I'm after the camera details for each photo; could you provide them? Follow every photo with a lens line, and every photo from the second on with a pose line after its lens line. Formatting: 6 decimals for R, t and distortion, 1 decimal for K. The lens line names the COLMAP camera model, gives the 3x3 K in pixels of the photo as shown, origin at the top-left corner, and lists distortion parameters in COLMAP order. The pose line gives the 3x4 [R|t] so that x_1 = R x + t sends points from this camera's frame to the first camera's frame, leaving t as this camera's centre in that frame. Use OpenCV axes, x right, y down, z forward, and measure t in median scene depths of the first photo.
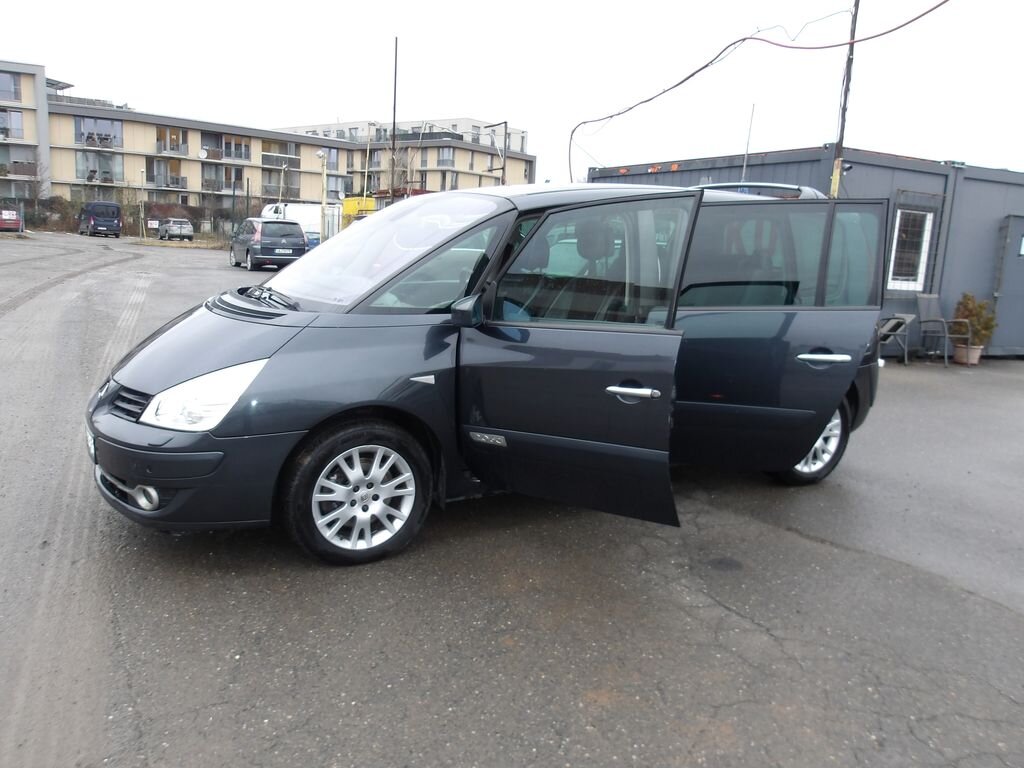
lens RADIAL K [[842.2, 0, 512.0], [0, 842.2, 384.0], [0, 0, 1]] dist [0.004046, 0.006287]
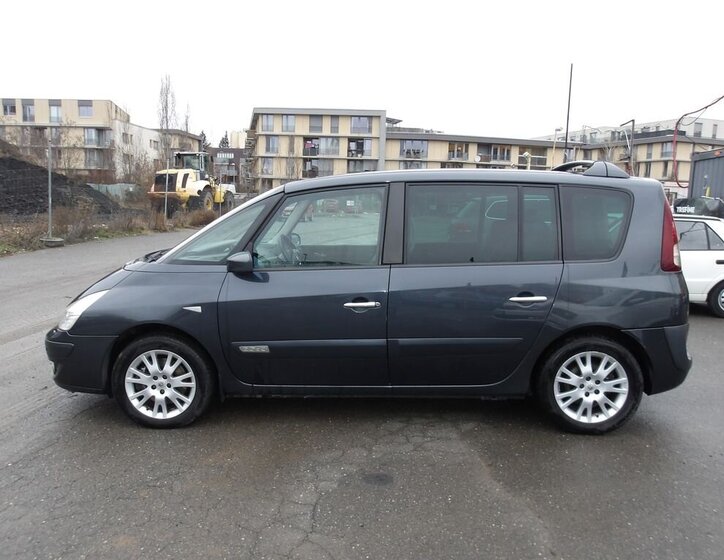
lens RADIAL K [[617.1, 0, 369.5], [0, 617.1, 287.7], [0, 0, 1]] dist [-0.004722, 0.003891]
pose [[0.861746, 0.047180, -0.505141, 0.652885], [-0.074975, 0.996577, -0.034825, -0.025295], [0.501769, 0.067884, 0.862334, 0.211652]]
